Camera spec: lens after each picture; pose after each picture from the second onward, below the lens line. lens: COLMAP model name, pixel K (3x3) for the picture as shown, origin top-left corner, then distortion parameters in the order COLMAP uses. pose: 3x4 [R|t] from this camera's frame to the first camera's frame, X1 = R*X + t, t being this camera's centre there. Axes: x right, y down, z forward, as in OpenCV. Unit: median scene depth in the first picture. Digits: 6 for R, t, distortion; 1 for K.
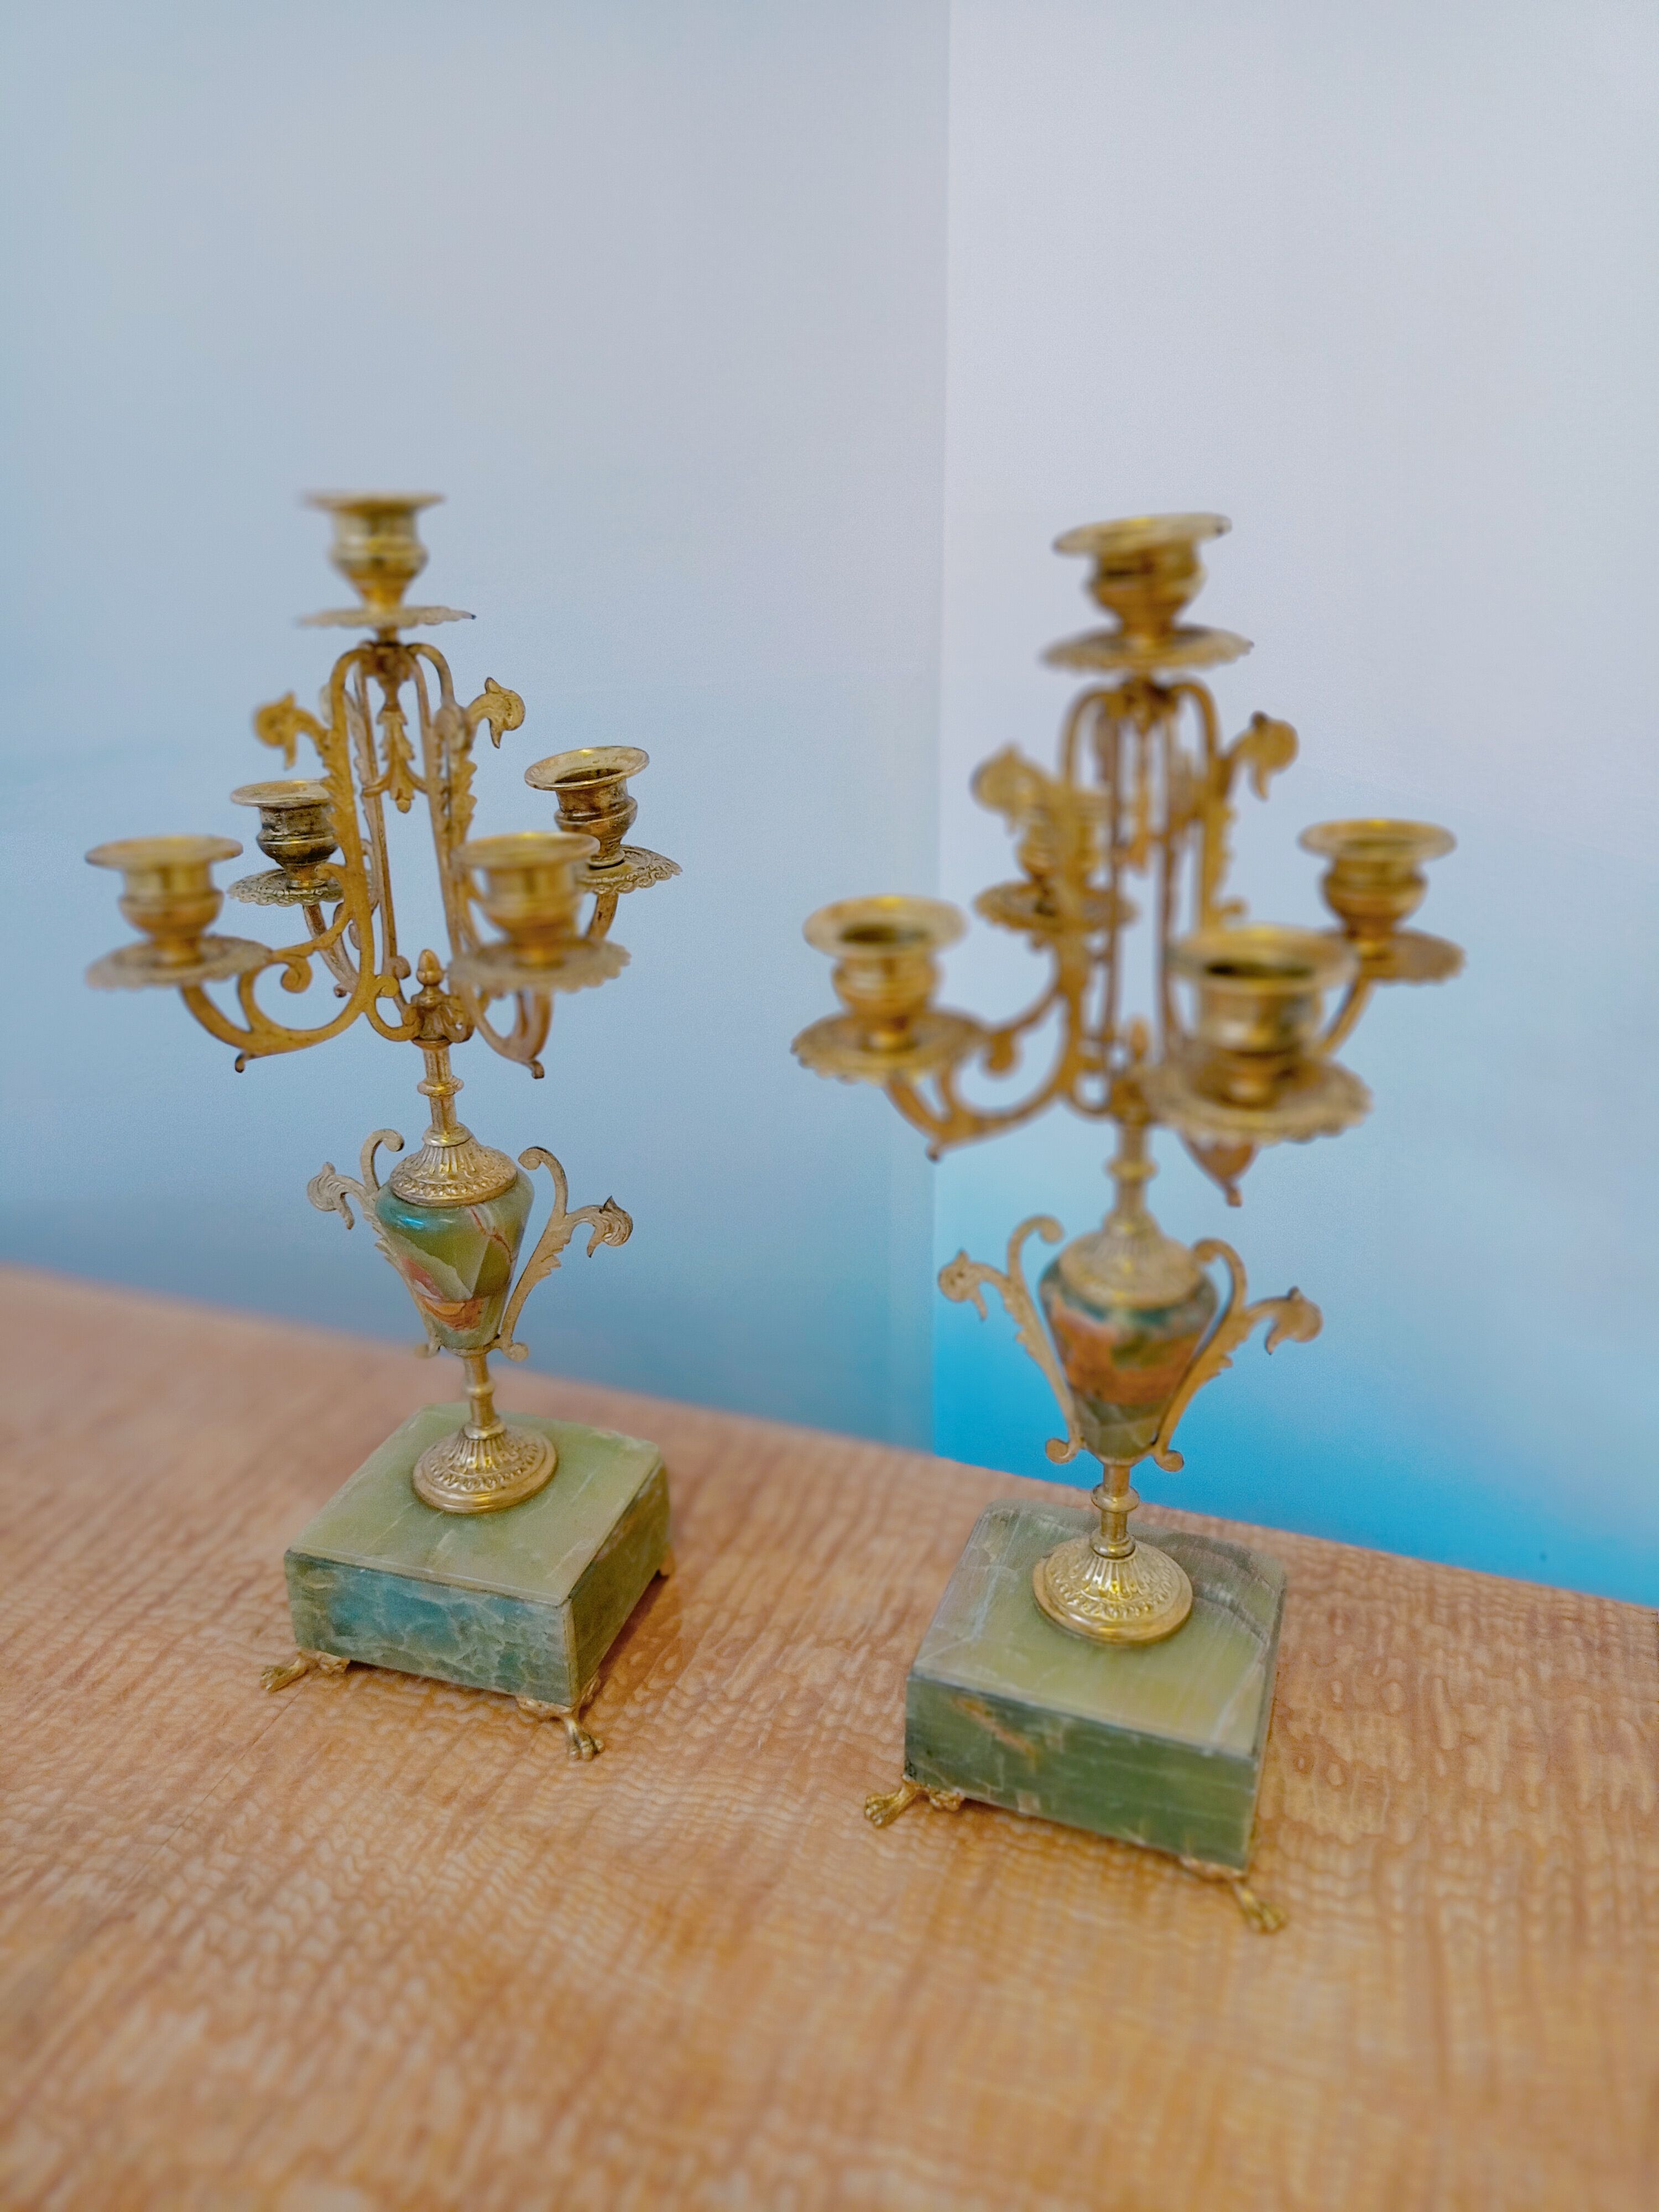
lens RADIAL K [[1675.3, 0, 829.6], [0, 1675.3, 1115.6], [0, 0, 1]] dist [0.086747, -0.180043]
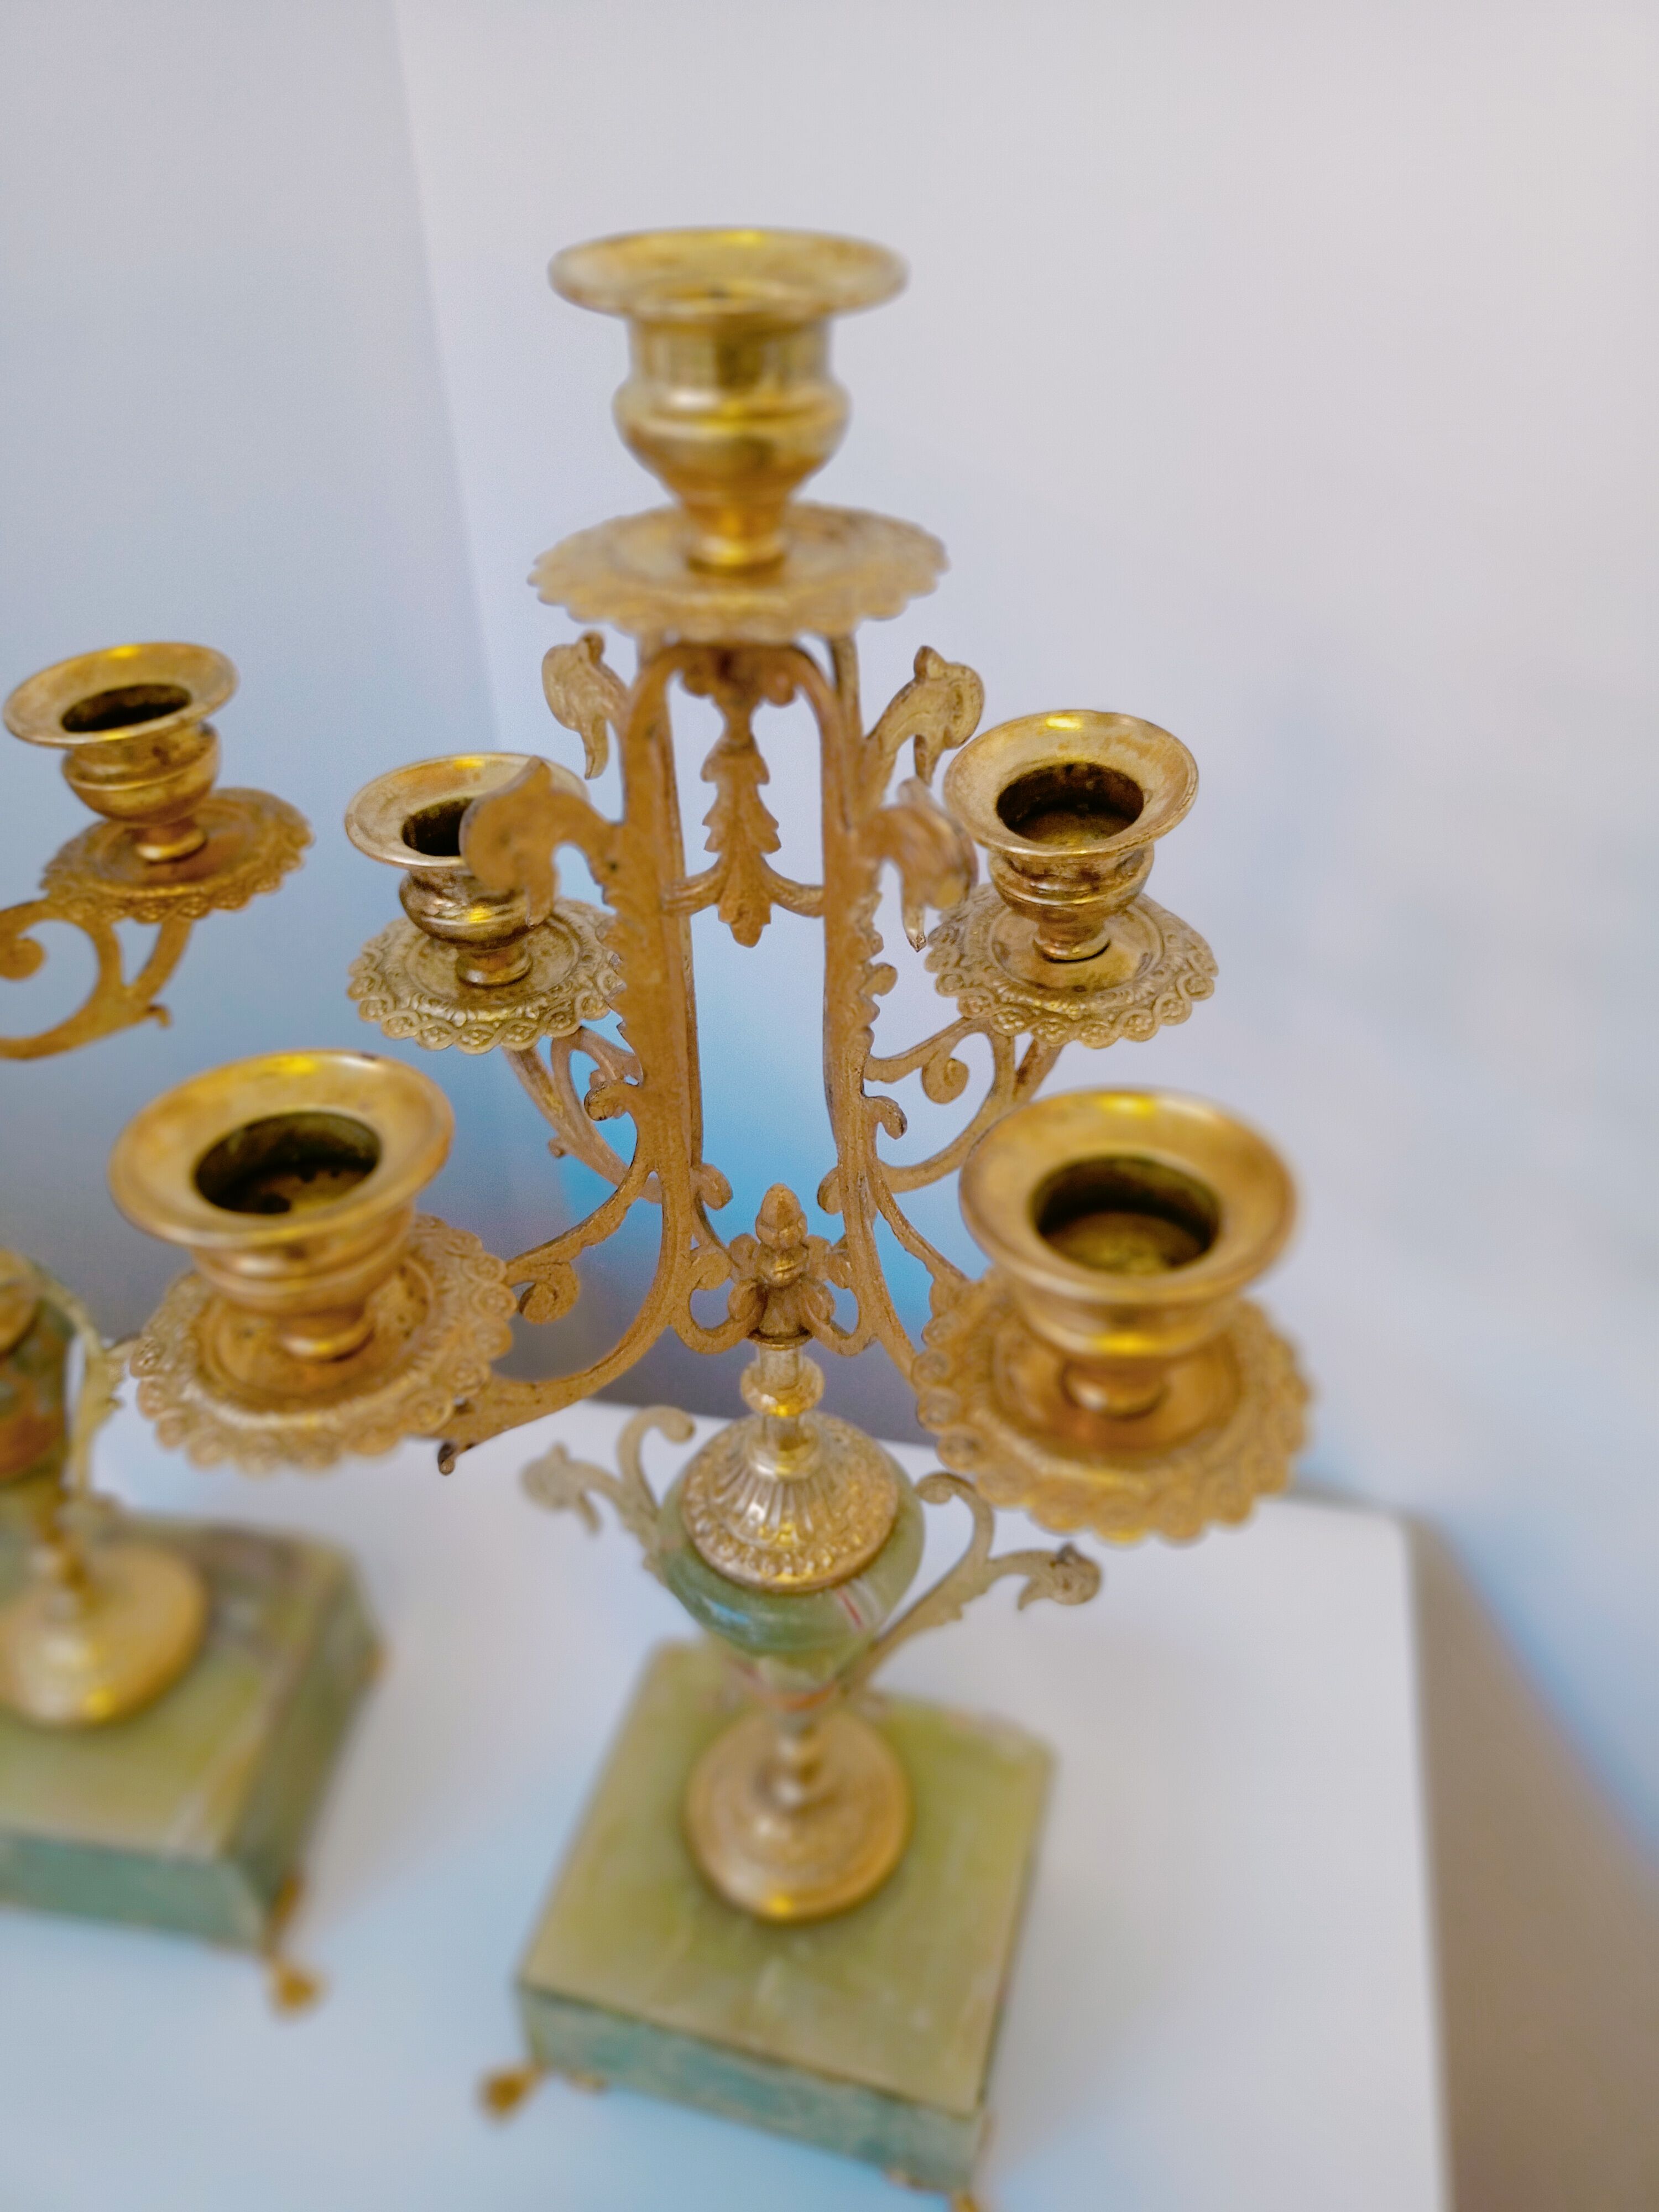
lens RADIAL K [[1675.3, 0, 829.6], [0, 1675.3, 1115.6], [0, 0, 1]] dist [0.086747, -0.180043]
pose [[0.999833, -0.003965, 0.017845, -0.223641], [-0.001485, 0.955353, 0.295464, -0.259189], [-0.018219, -0.295441, 0.955187, 0.504846]]
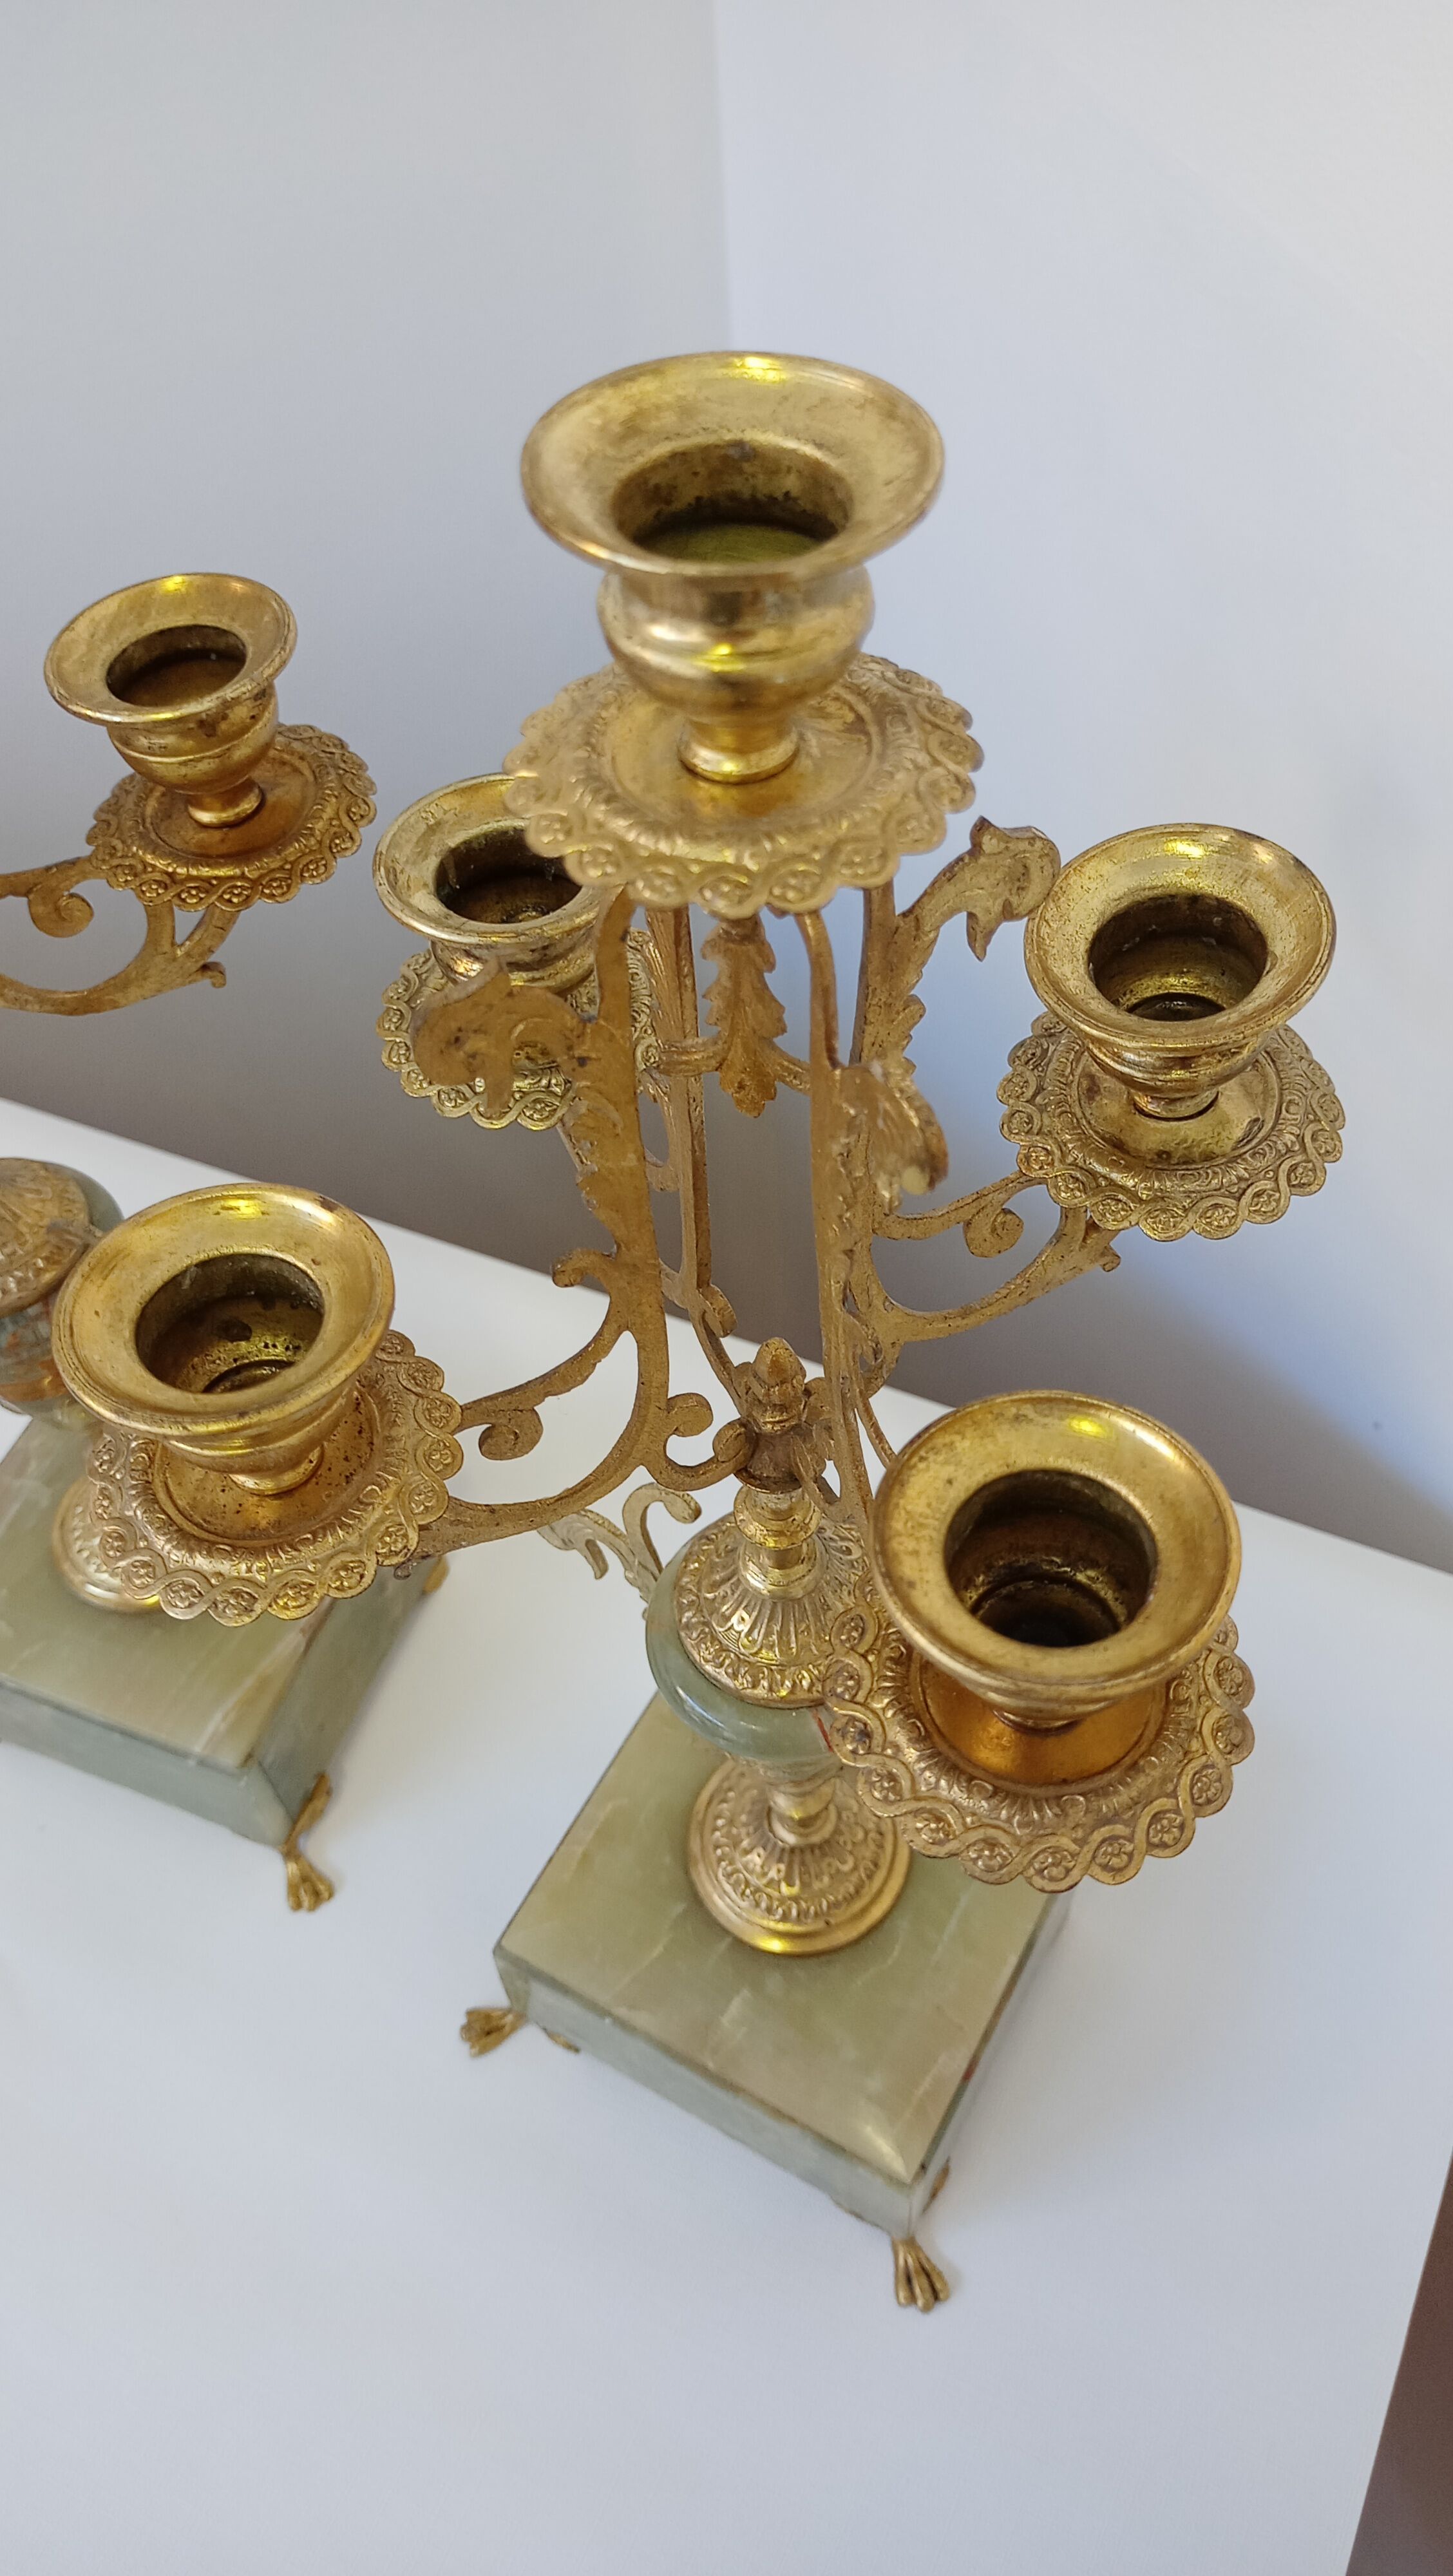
lens RADIAL K [[1948.6, 0, 725.3], [0, 1948.6, 1301.1], [0, 0, 1]] dist [0.112324, -0.242888]
pose [[0.974889, 0.157728, -0.157205, -0.162663], [-0.054756, 0.854039, 0.517319, -0.373913], [0.215855, -0.495721, 0.841229, 0.527509]]
